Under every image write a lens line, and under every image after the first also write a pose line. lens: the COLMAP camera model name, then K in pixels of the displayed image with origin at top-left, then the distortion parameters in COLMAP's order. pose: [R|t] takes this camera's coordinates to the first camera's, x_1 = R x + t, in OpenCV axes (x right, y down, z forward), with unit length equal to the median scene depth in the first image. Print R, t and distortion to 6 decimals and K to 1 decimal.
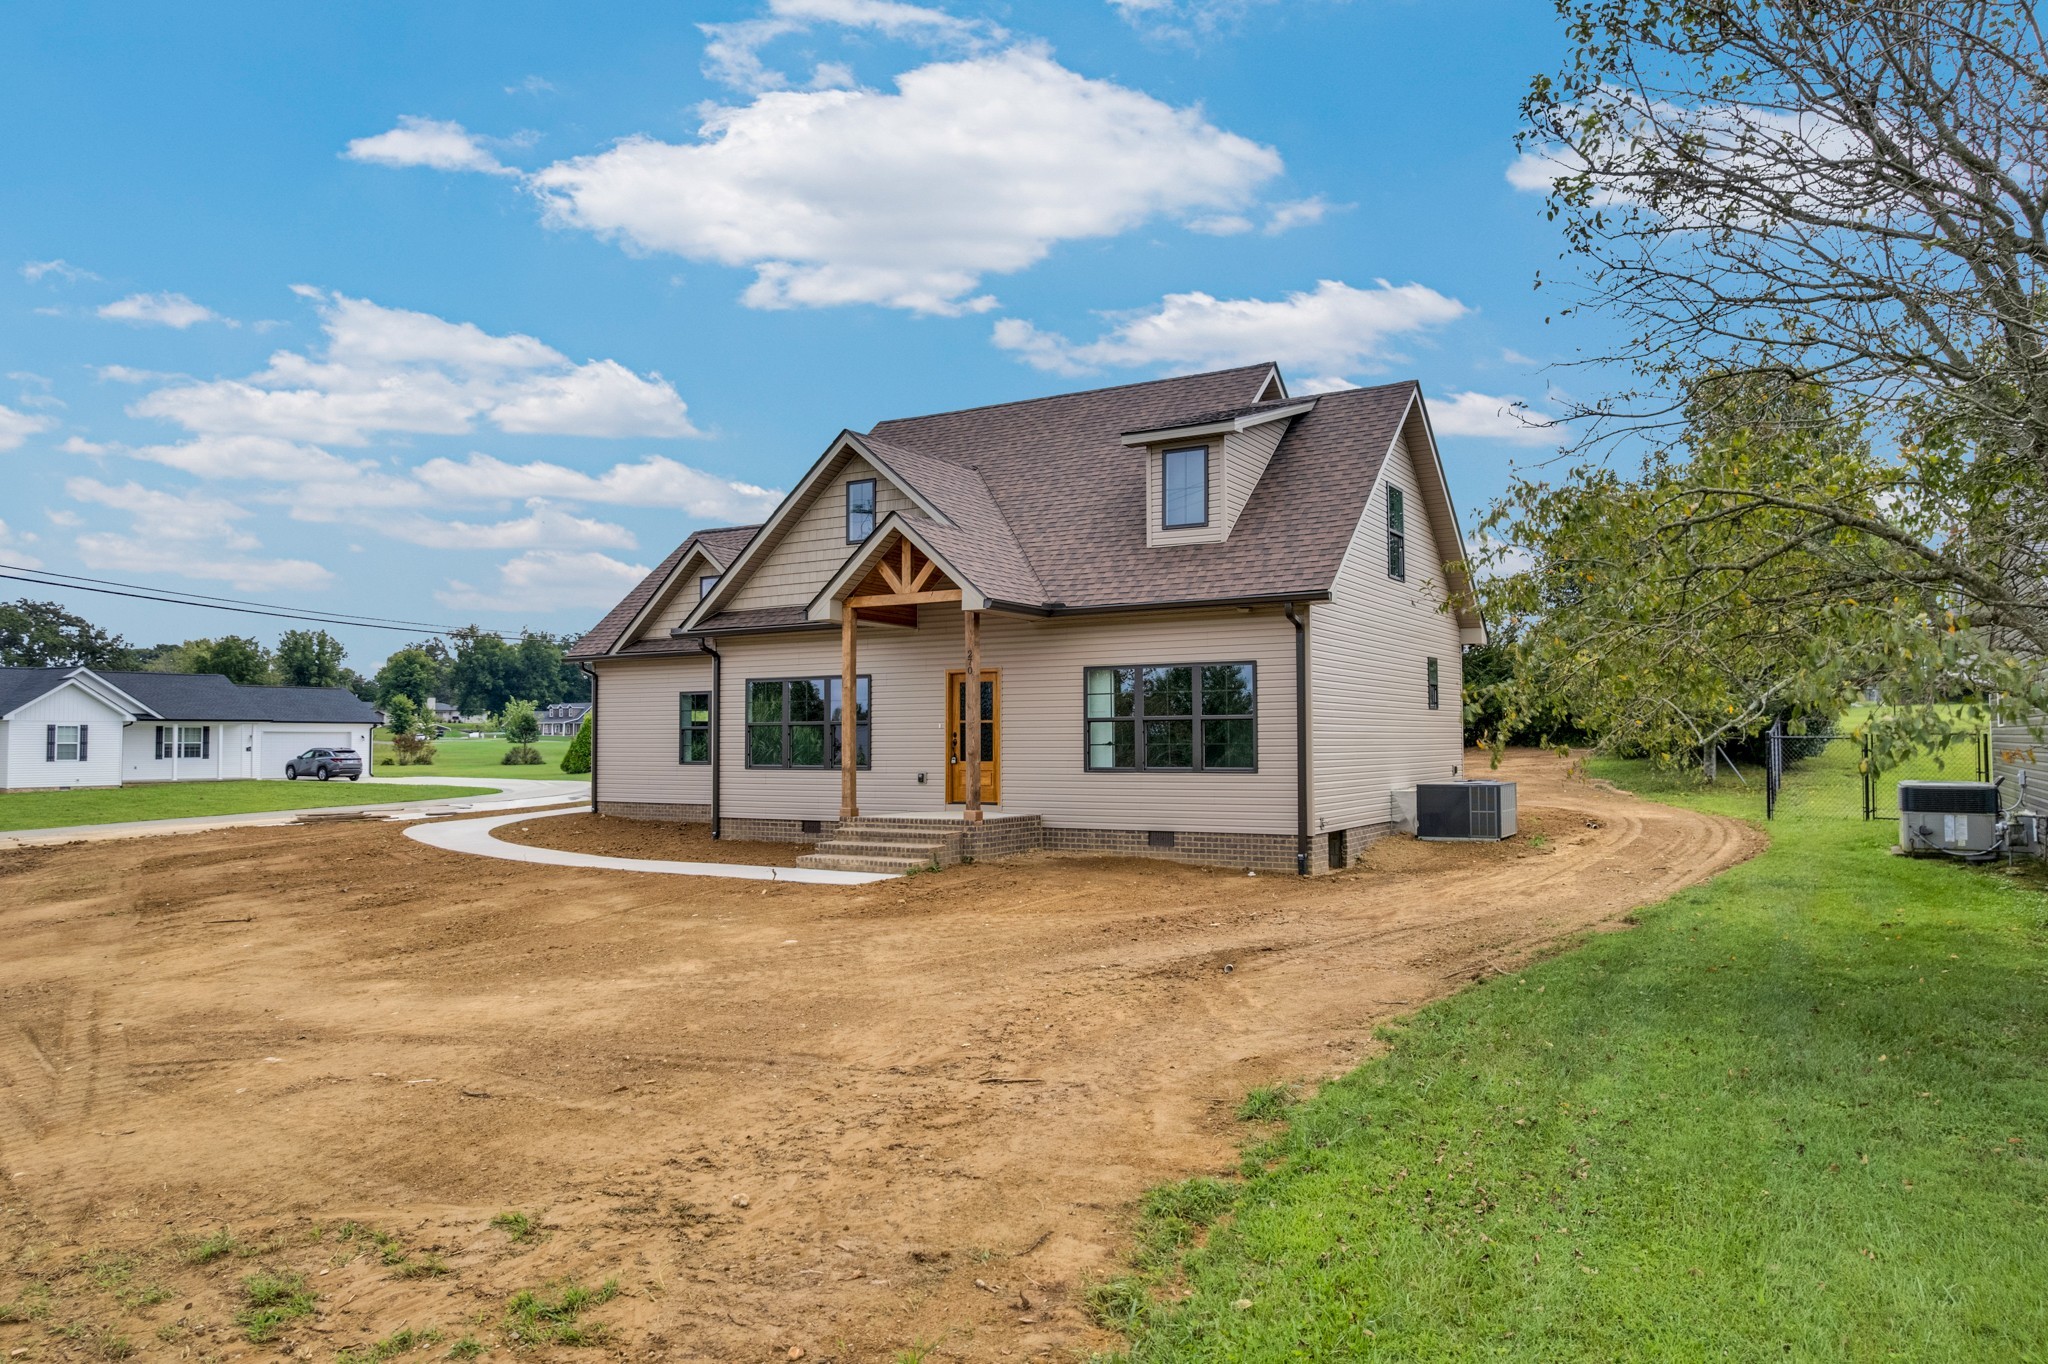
lens RADIAL K [[1306.5, 0, 1016.0], [0, 1306.5, 689.6], [0, 0, 1]] dist [-0.011195, -0.000722]
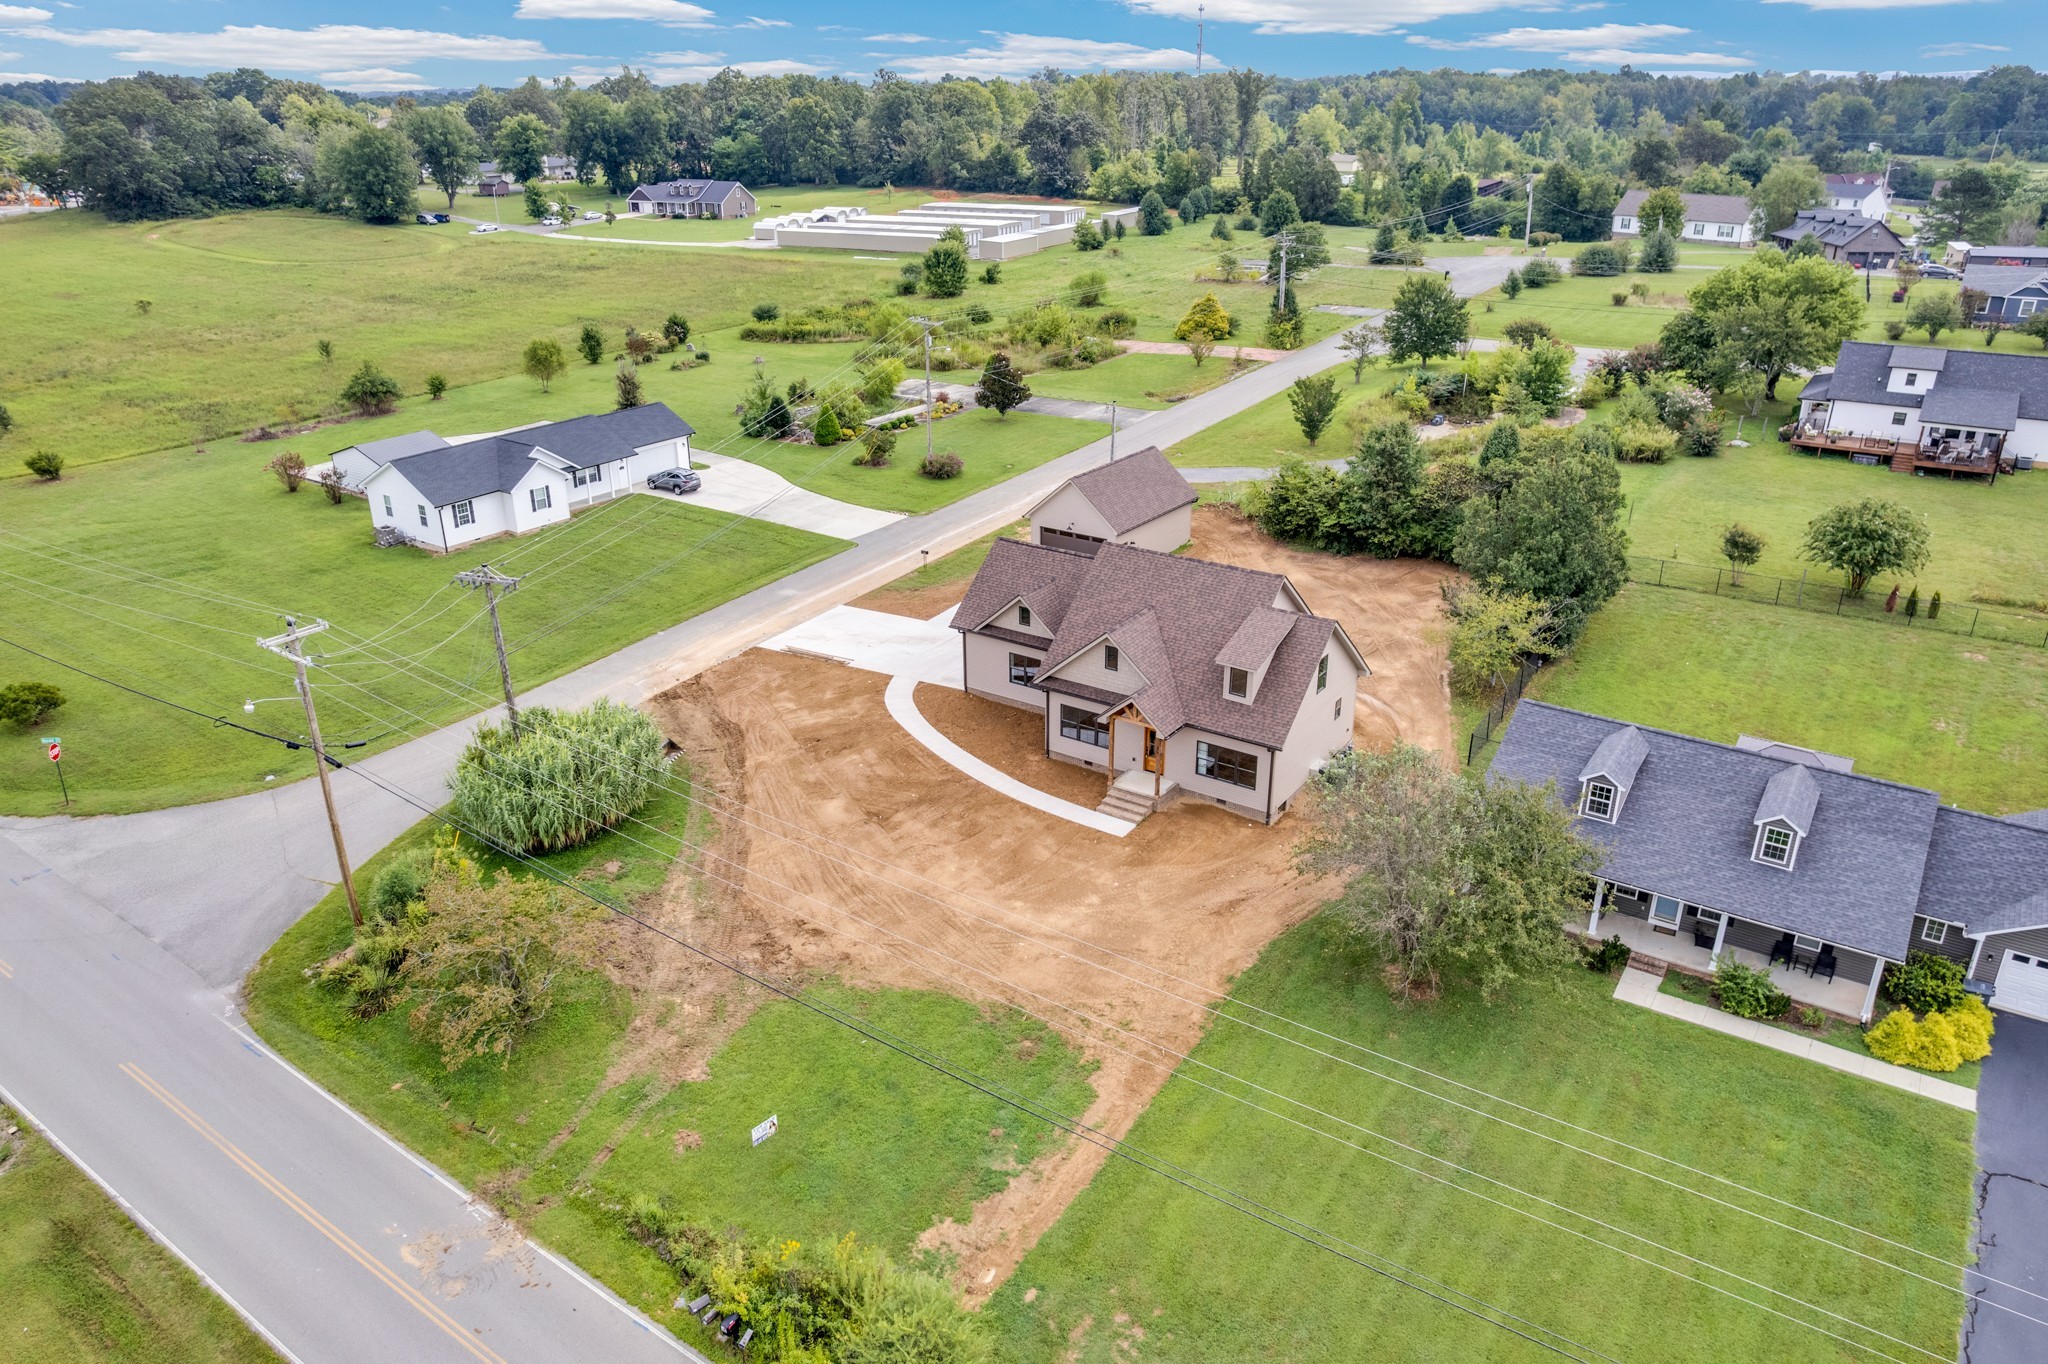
lens RADIAL K [[1306.5, 0, 1026.1], [0, 1306.5, 679.1], [0, 0, 1]] dist [-0.011195, -0.000722]
pose [[0.998609, 0.012804, -0.051150, -0.058080], [0.011532, 0.893549, 0.448817, -0.472177], [0.051451, -0.448783, 0.892158, -0.487600]]
